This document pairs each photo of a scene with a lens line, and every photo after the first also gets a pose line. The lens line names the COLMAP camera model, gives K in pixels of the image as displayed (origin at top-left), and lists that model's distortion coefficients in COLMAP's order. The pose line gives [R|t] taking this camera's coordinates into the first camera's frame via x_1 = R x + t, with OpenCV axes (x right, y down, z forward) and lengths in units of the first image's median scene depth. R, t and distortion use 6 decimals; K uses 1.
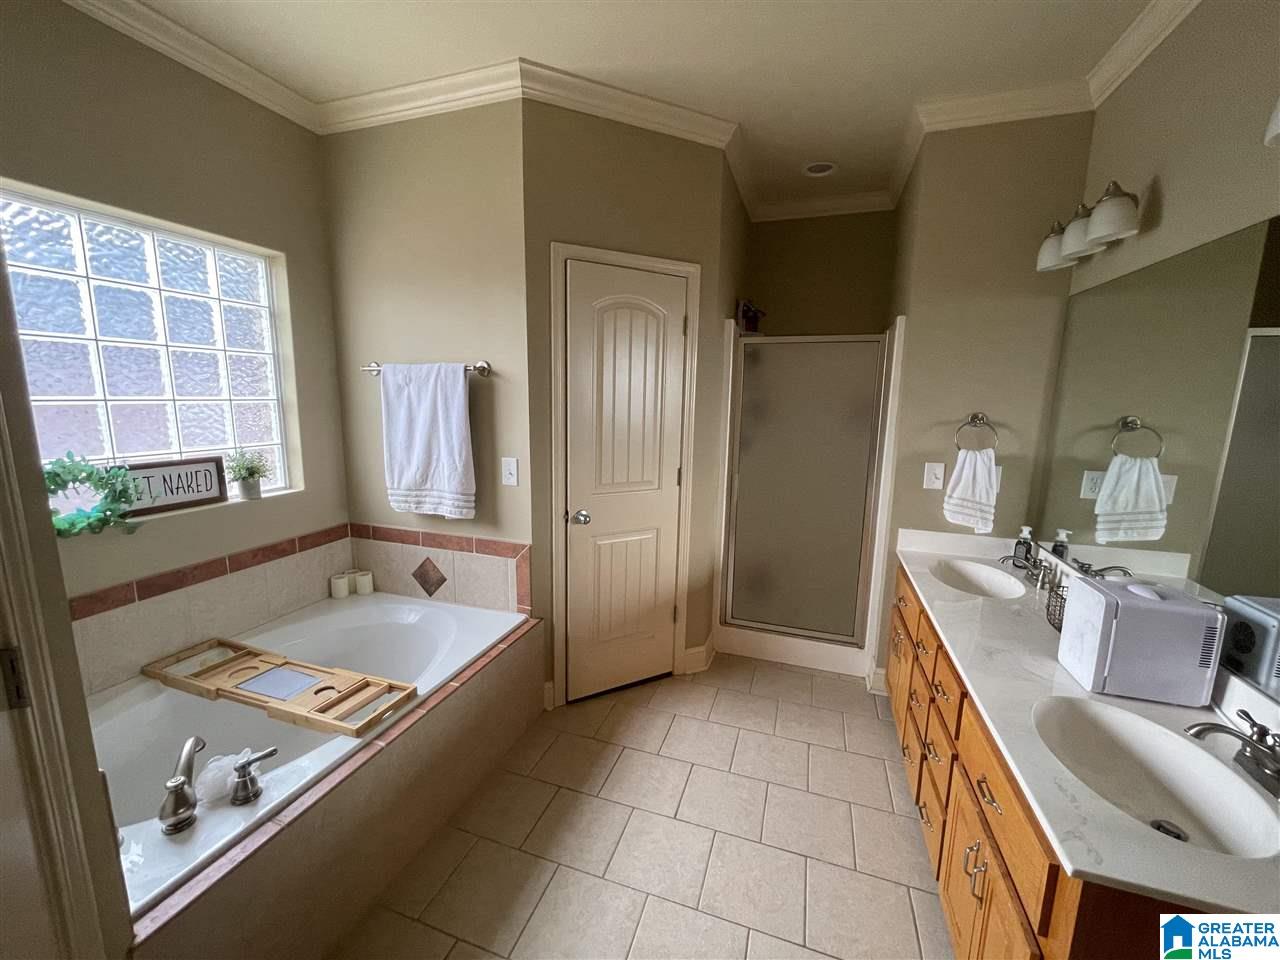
lens RADIAL K [[513.9, 0, 637.8], [0, 513.9, 480.4], [0, 0, 1]] dist [-0.003156, -0.000053]
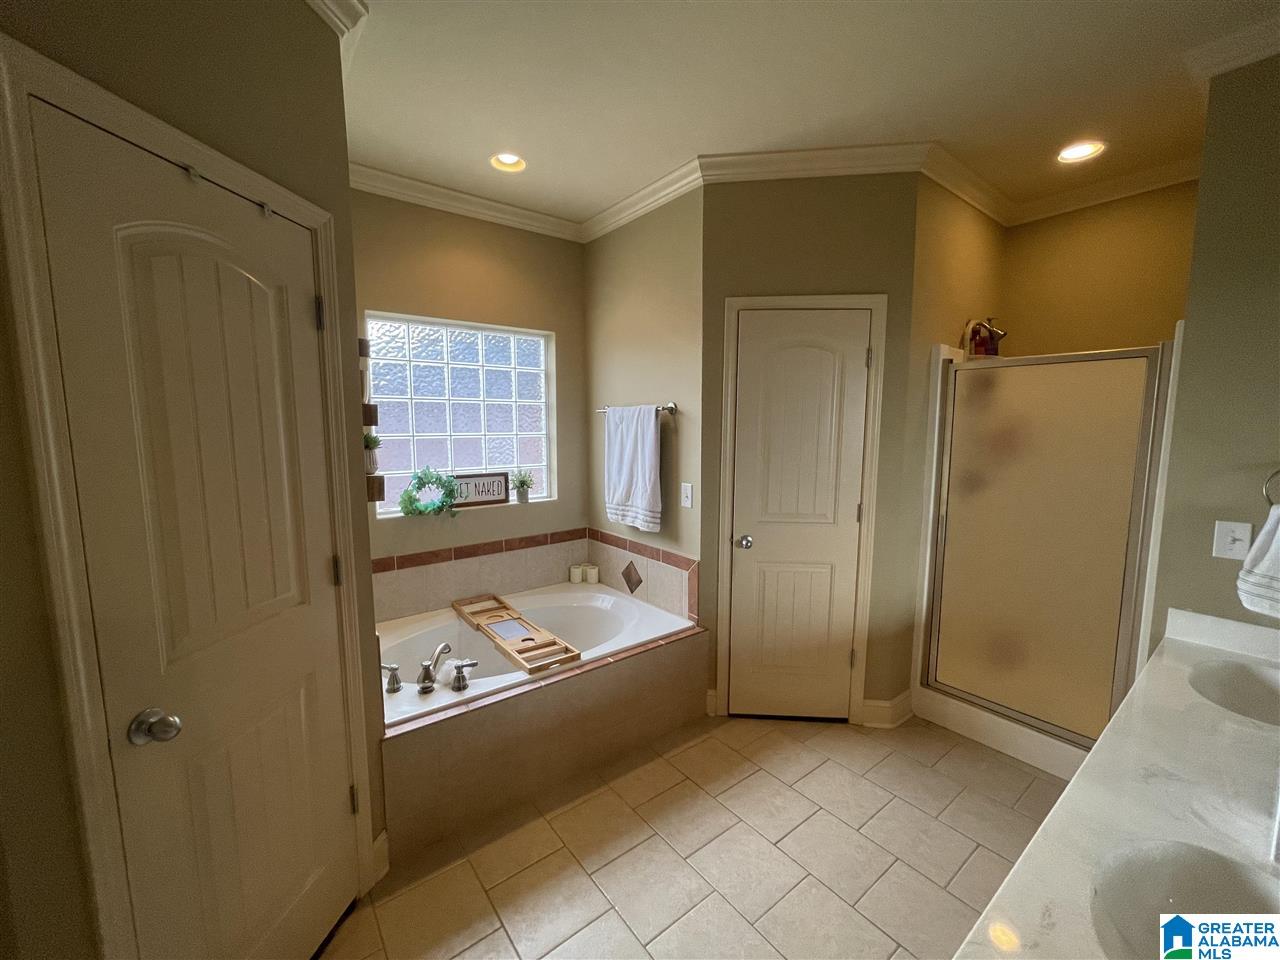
lens RADIAL K [[513.9, 0, 636.6], [0, 513.9, 481.3], [0, 0, 1]] dist [-0.003156, -0.000053]
pose [[0.834071, 0.048646, -0.549509, 0.303365], [-0.078349, 0.996453, -0.030709, -0.004553], [0.546066, 0.068667, 0.834924, -0.037403]]
